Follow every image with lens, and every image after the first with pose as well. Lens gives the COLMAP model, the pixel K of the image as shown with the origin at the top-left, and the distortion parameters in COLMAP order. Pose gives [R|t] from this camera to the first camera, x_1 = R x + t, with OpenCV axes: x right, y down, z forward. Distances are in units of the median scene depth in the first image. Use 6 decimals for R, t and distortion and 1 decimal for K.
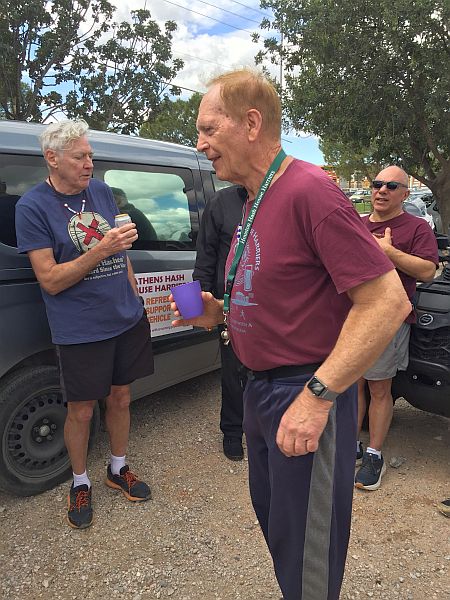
lens RADIAL K [[520.1, 0, 225.0], [0, 520.1, 300.0], [0, 0, 1]] dist [0.027293, -0.005225]
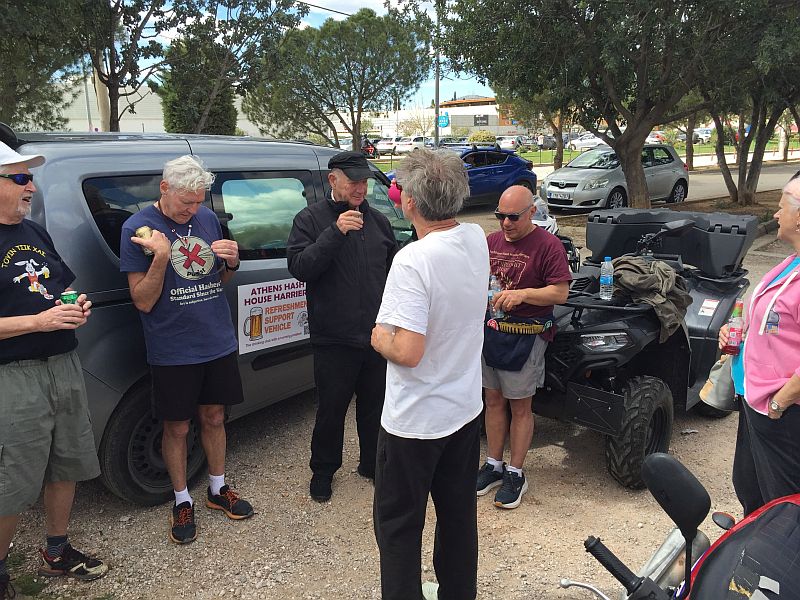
lens RADIAL K [[685.4, 0, 395.6], [0, 685.4, 300.5], [0, 0, 1]] dist [0.039793, -0.017766]
pose [[0.999607, -0.010130, 0.026156, 0.026533], [0.009103, 0.999195, 0.039068, -0.028327], [-0.026530, -0.038814, 0.998894, -0.131169]]
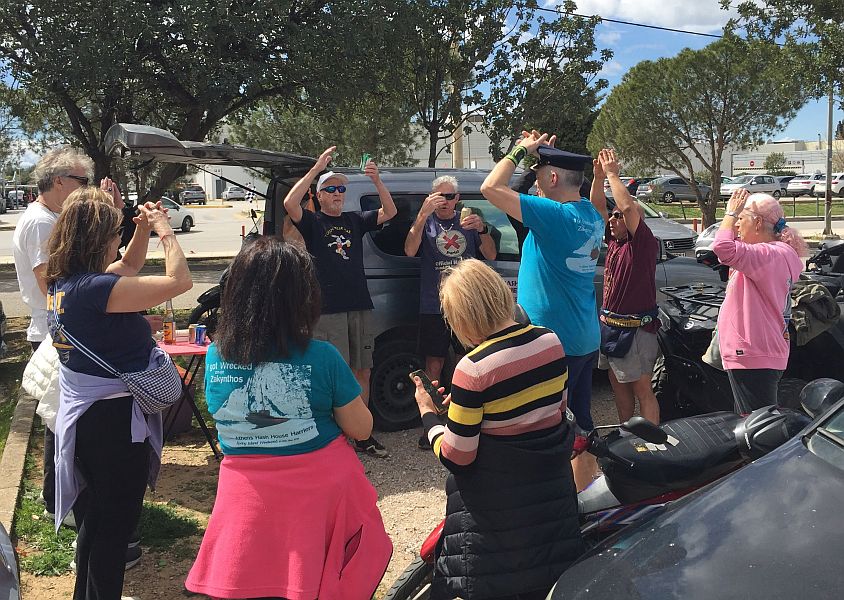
lens RADIAL K [[856.8, 0, 419.9], [0, 856.8, 220.7], [0, 0, 1]] dist [0.022230, 0.032581]
pose [[0.907895, 0.013966, -0.418964, 0.246614], [-0.073899, 0.989125, -0.127165, 0.037641], [0.412632, 0.146413, 0.899054, -0.415589]]
